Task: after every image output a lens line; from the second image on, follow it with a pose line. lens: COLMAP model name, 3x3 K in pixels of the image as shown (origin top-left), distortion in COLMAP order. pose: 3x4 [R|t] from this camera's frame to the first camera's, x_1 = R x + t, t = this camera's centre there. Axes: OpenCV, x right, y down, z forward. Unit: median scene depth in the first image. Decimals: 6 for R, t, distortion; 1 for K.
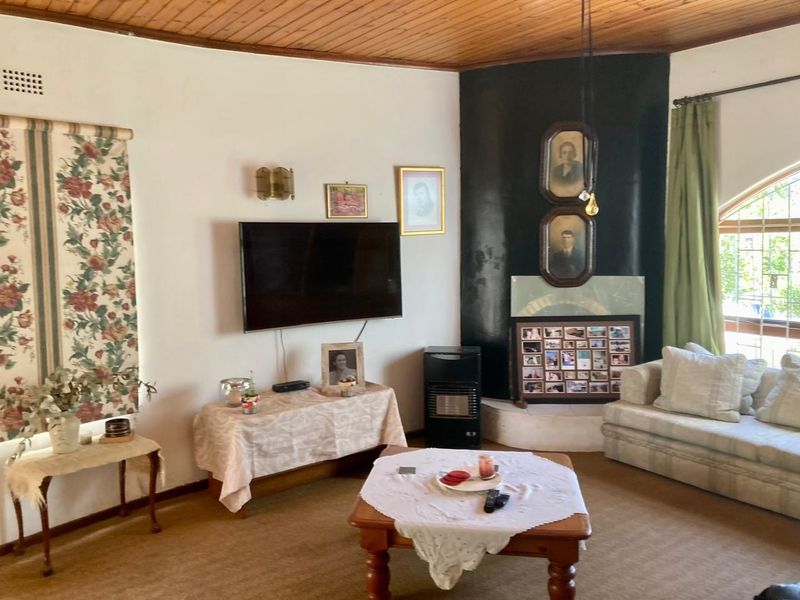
lens RADIAL K [[662.8, 0, 388.8], [0, 662.8, 286.9], [0, 0, 1]] dist [0.062978, -0.090994]
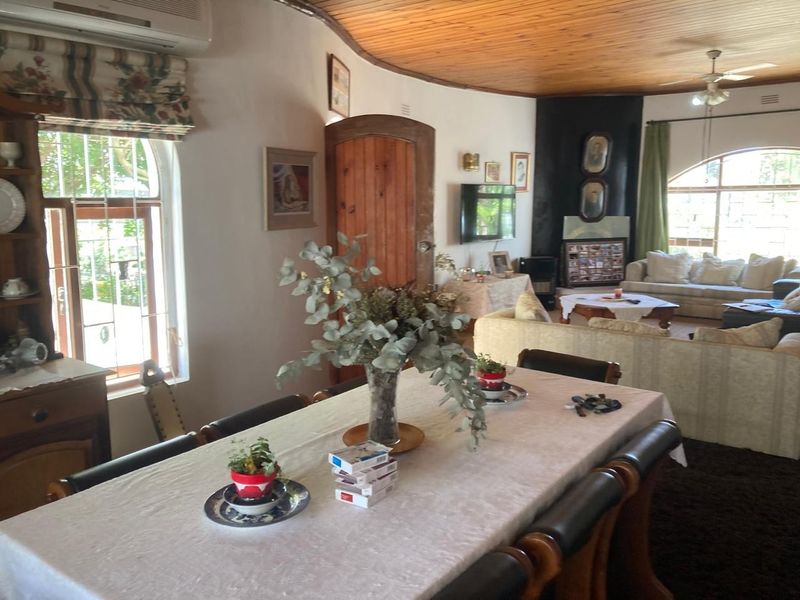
lens RADIAL K [[661.4, 0, 407.7], [0, 661.4, 300.2], [0, 0, 1]] dist [0.077904, -0.113866]
pose [[0.955447, -0.029362, 0.293698, -0.873813], [0.007631, 0.997164, 0.074865, 0.082614], [-0.295064, -0.069289, 0.952962, -0.695964]]
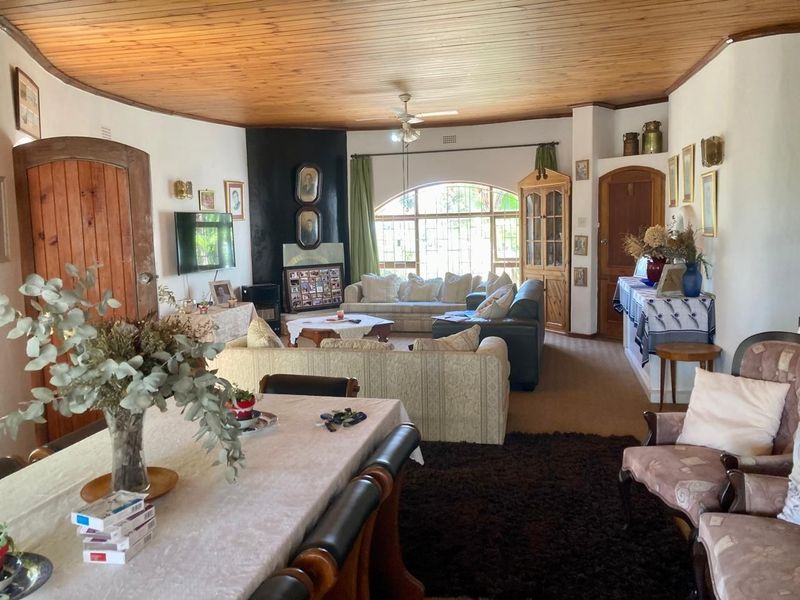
lens RADIAL K [[661.4, 0, 407.7], [0, 661.4, 300.2], [0, 0, 1]] dist [0.077904, -0.113866]
pose [[0.748613, -0.072077, 0.659078, -0.898061], [0.055849, 0.997396, 0.045640, 0.085027], [-0.660651, 0.002642, 0.750689, -0.693689]]
